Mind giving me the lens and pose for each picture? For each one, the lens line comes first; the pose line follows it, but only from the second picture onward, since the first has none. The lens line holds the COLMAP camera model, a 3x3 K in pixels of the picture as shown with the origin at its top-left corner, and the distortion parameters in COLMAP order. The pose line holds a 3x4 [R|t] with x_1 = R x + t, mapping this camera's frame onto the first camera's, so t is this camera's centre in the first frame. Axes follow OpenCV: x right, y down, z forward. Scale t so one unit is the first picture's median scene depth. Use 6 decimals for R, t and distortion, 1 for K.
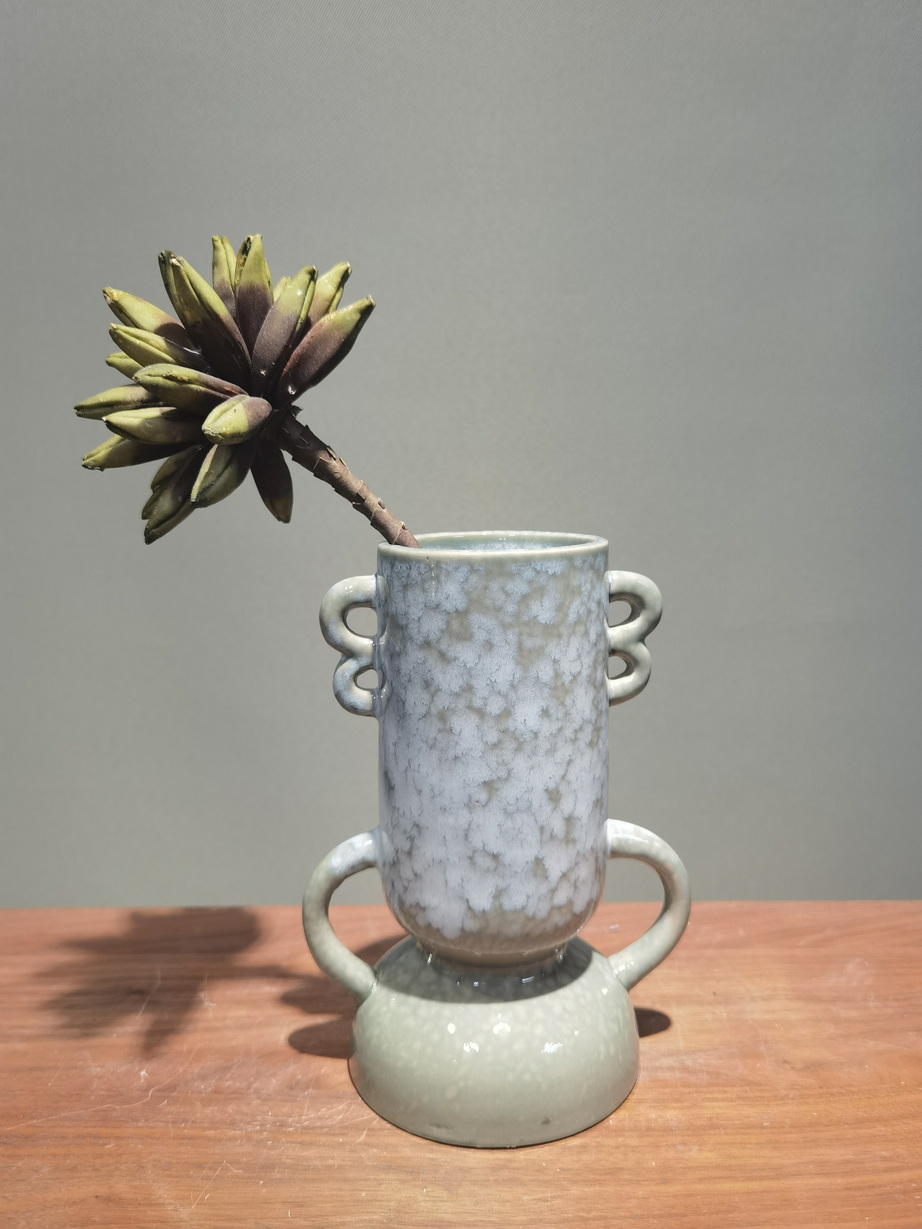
lens RADIAL K [[1022.5, 0, 459.3], [0, 1022.5, 616.4], [0, 0, 1]] dist [0.013359, -0.045263]
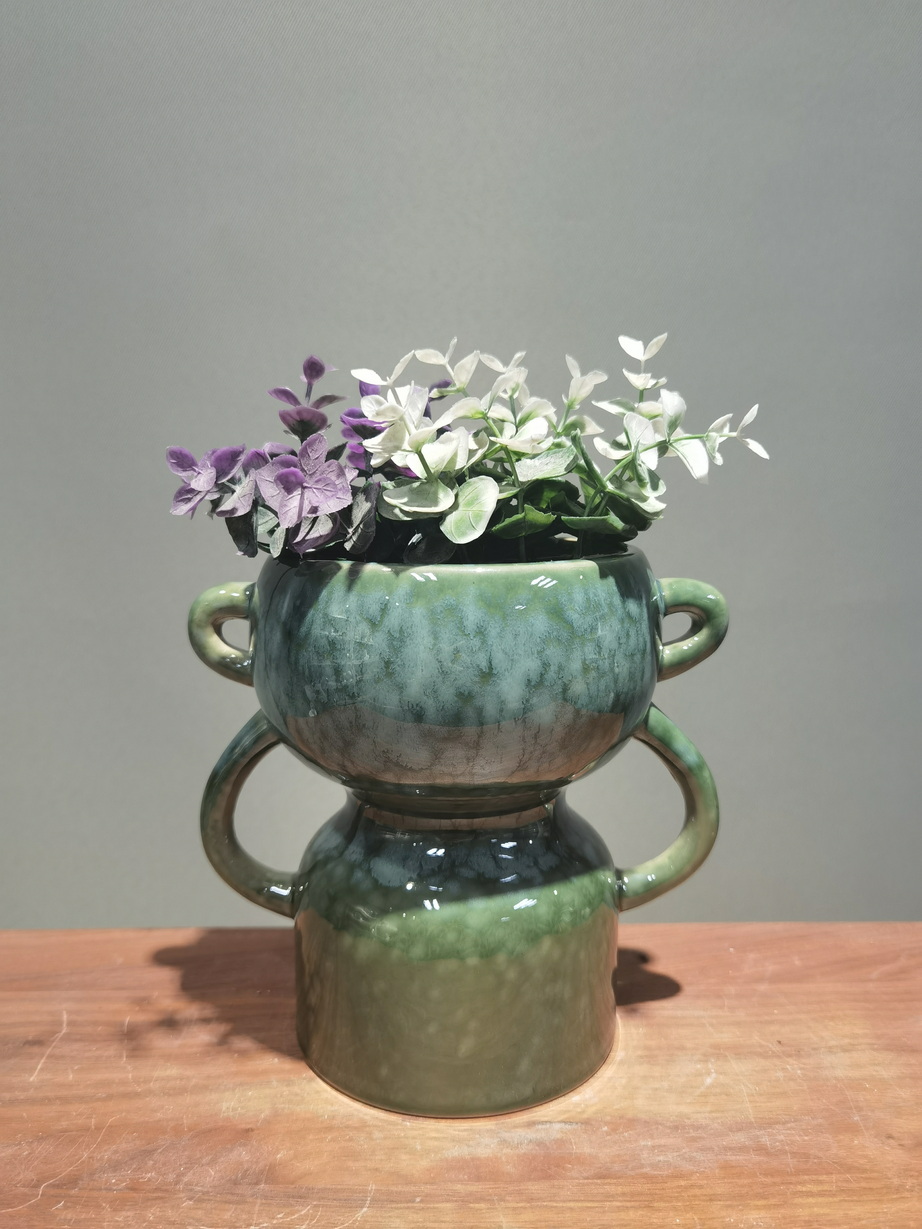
lens RADIAL K [[1022.5, 0, 457.1], [0, 1022.5, 606.9], [0, 0, 1]] dist [0.013359, -0.045263]
pose [[0.998817, 0.015008, 0.046259, -0.046974], [-0.014109, 0.999707, -0.019691, 0.062238], [-0.046541, 0.019015, 0.998735, 0.259050]]
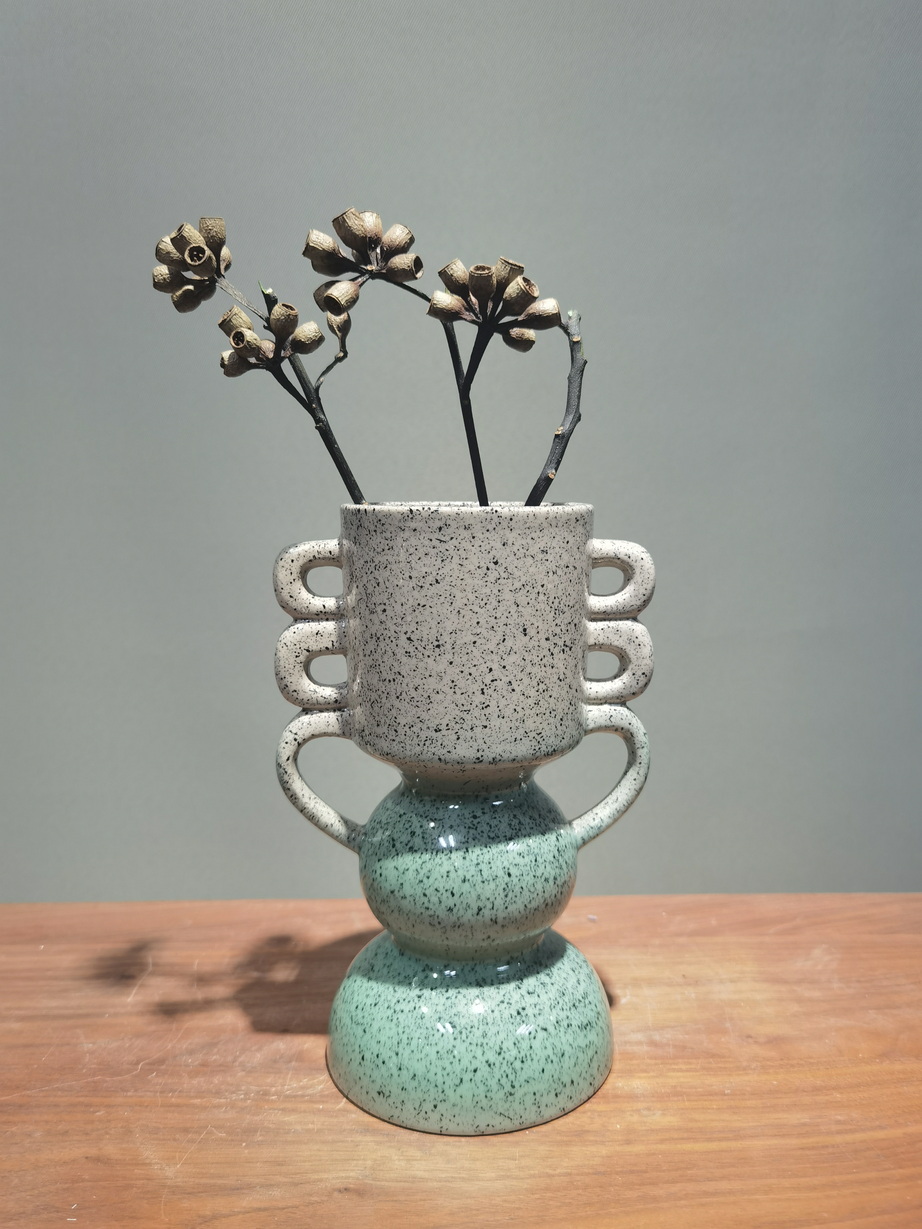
lens RADIAL K [[1022.5, 0, 461.5], [0, 1022.5, 612.4], [0, 0, 1]] dist [0.013359, -0.045263]
pose [[0.999998, -0.001629, 0.001056, 0.026234], [0.001662, 0.999479, -0.032219, 0.037735], [-0.001003, 0.032221, 0.999480, -0.059520]]
